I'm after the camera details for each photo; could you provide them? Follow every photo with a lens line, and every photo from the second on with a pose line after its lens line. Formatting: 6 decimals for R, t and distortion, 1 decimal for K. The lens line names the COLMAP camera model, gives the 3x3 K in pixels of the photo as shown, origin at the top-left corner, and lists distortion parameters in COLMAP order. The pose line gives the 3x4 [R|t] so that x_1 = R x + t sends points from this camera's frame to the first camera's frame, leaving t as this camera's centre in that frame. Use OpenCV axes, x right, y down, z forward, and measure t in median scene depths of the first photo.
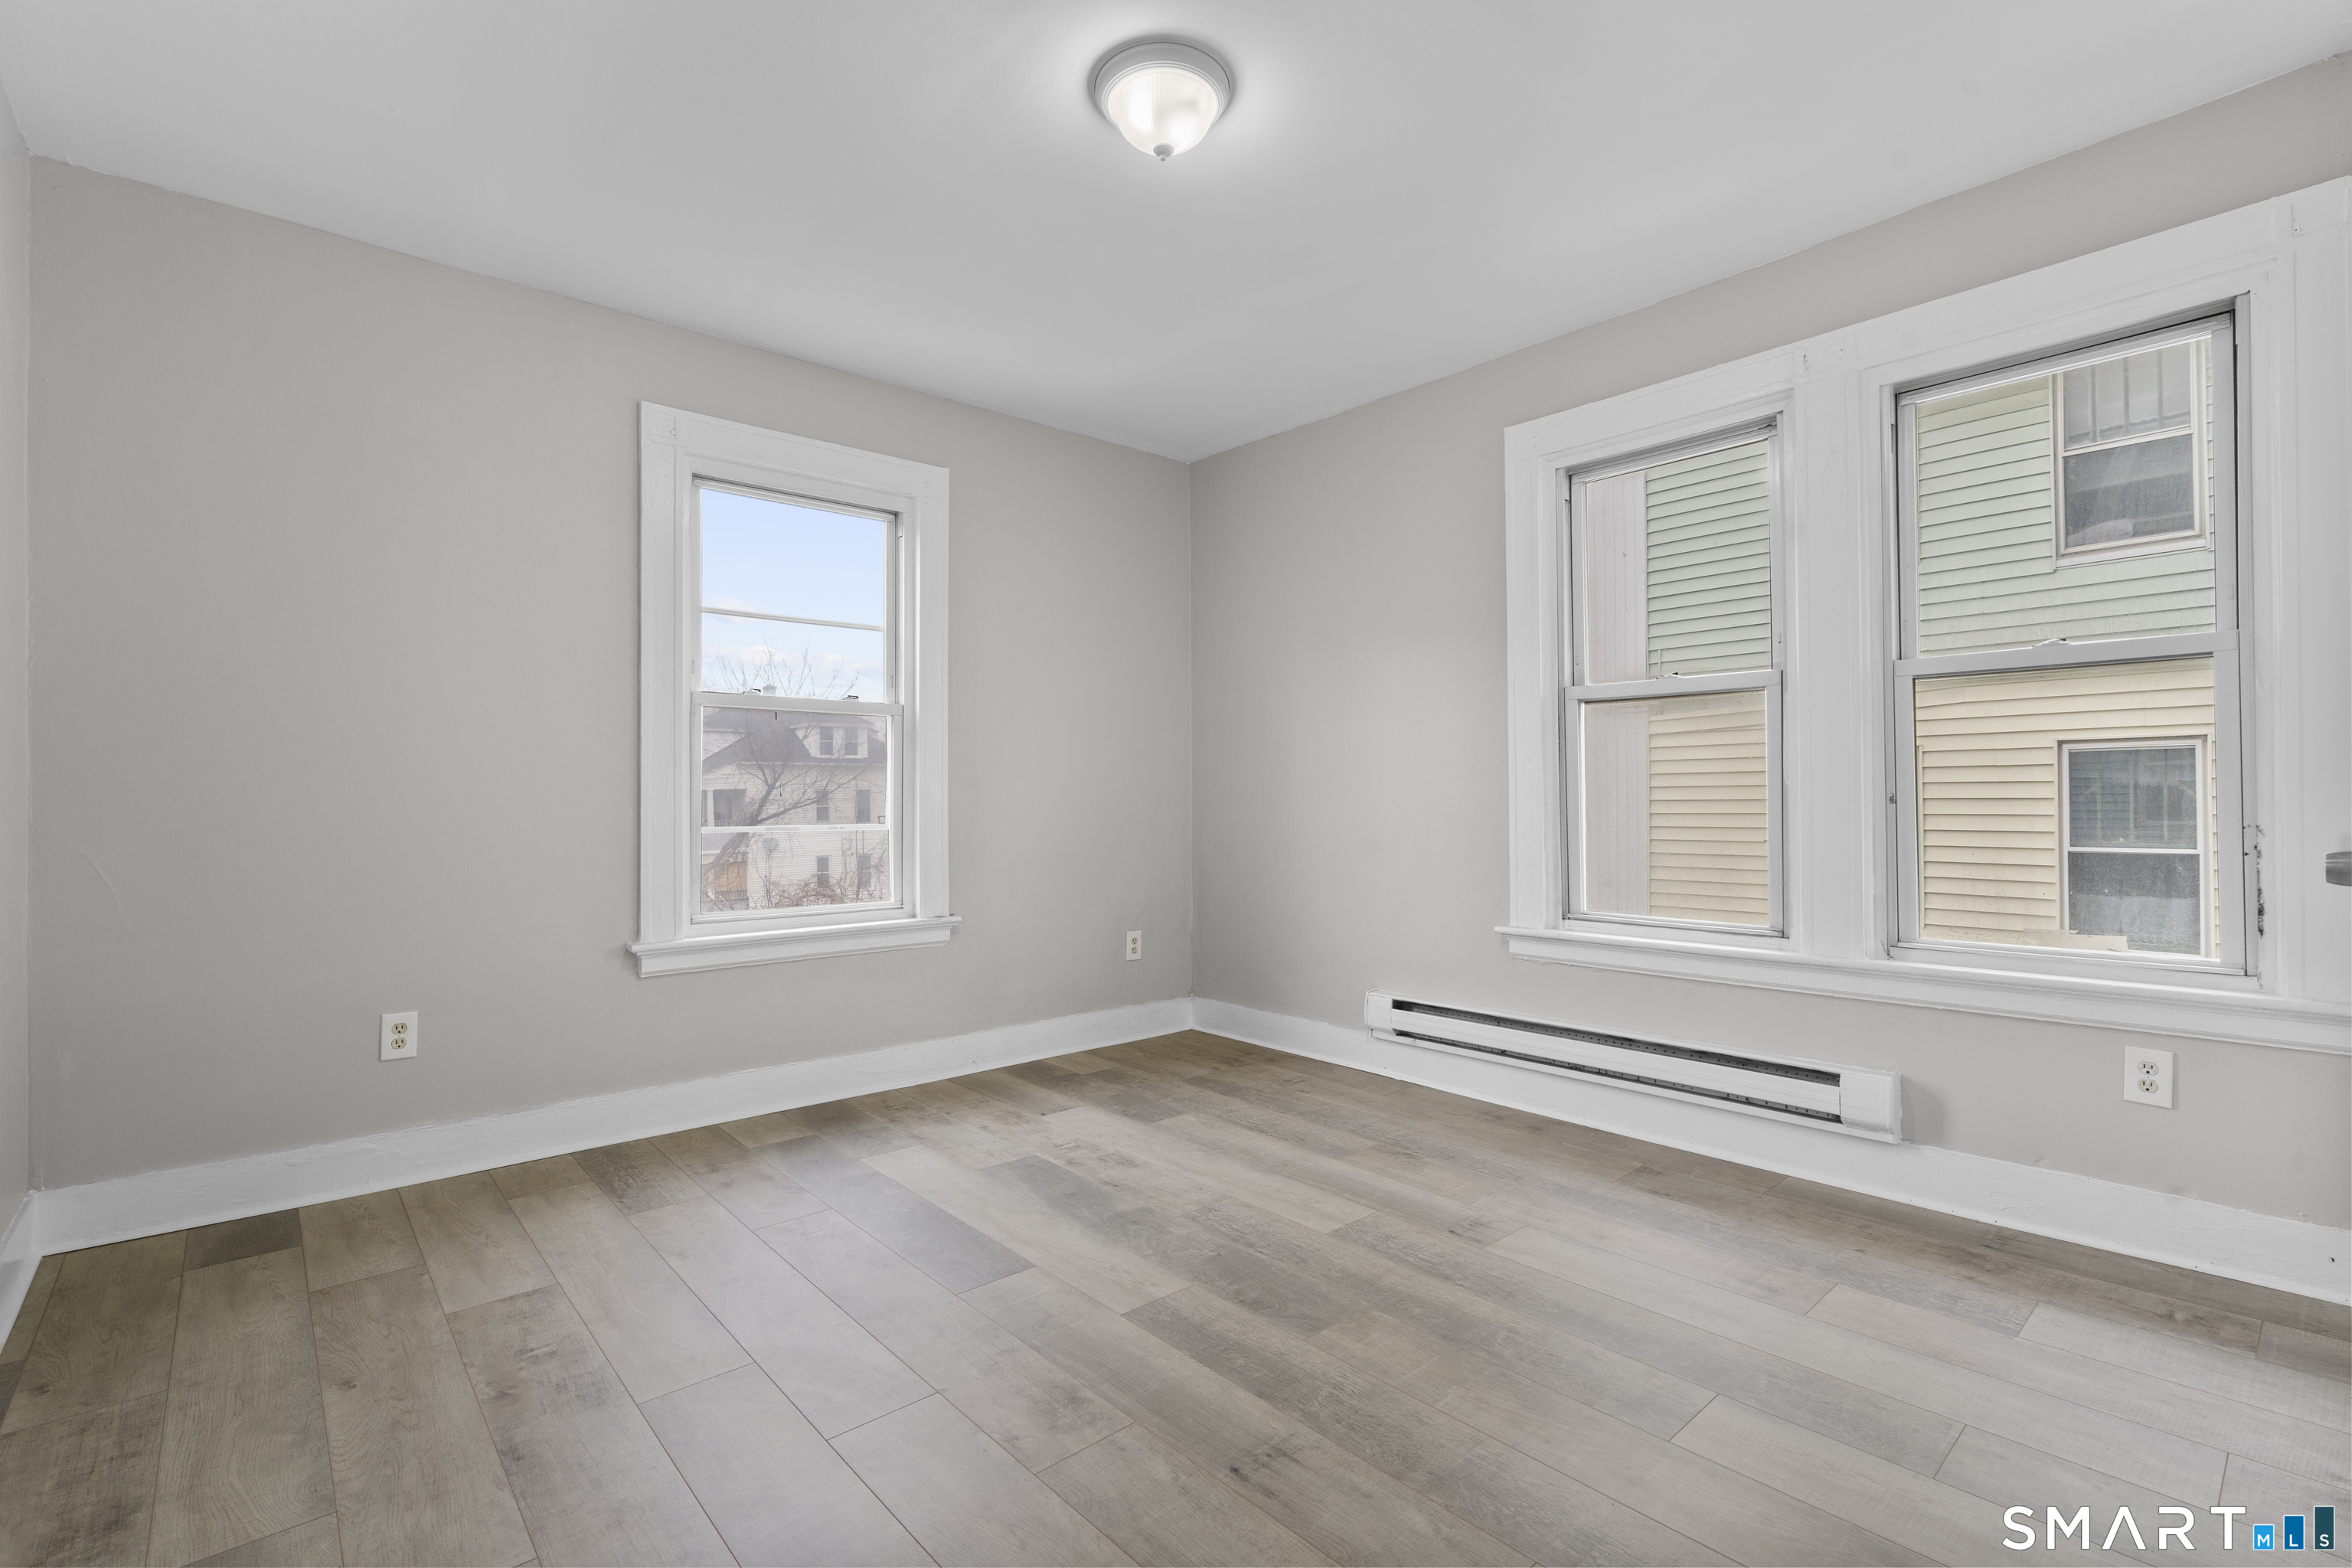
lens RADIAL K [[1051.7, 0, 1175.7], [0, 1051.7, 787.8], [0, 0, 1]] dist [-0.010084, 0.005534]
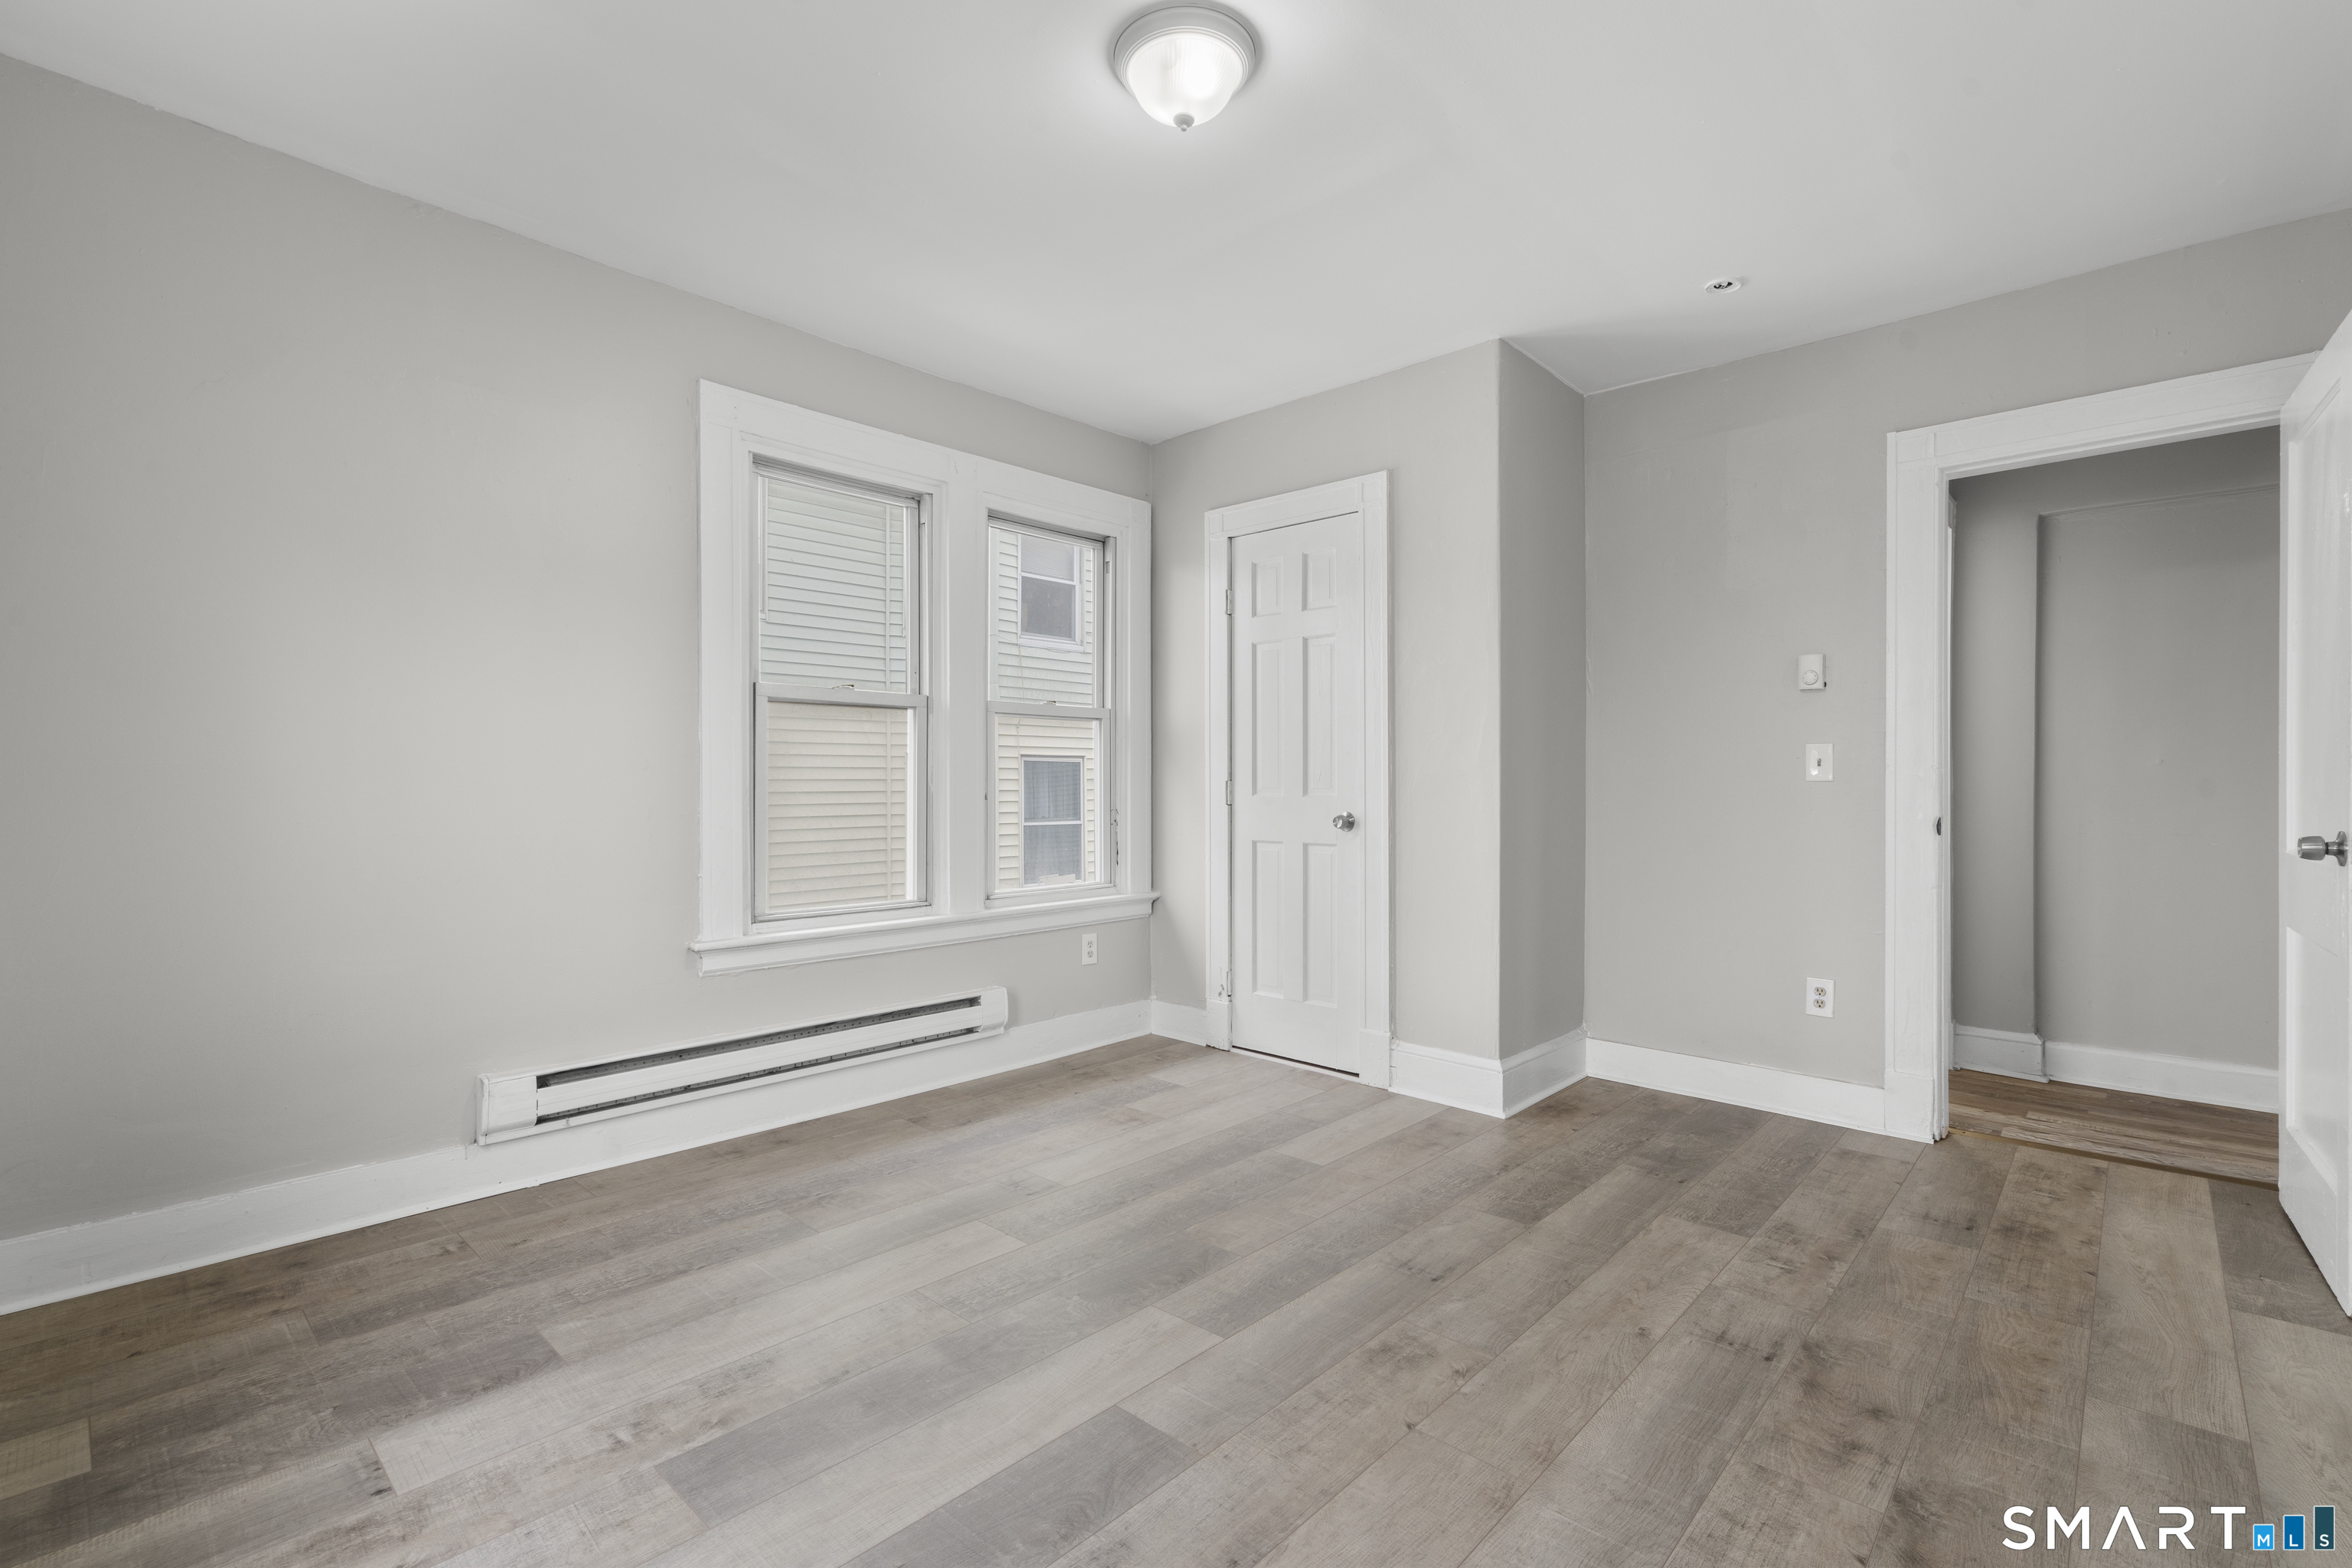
lens RADIAL K [[1051.7, 0, 1175.7], [0, 1051.7, 787.8], [0, 0, 1]] dist [-0.010084, 0.005534]
pose [[-0.098417, 0.009618, 0.995099, -0.686563], [-0.003151, 0.999945, -0.009976, 0.012308], [-0.995140, -0.004117, -0.098382, 0.791454]]
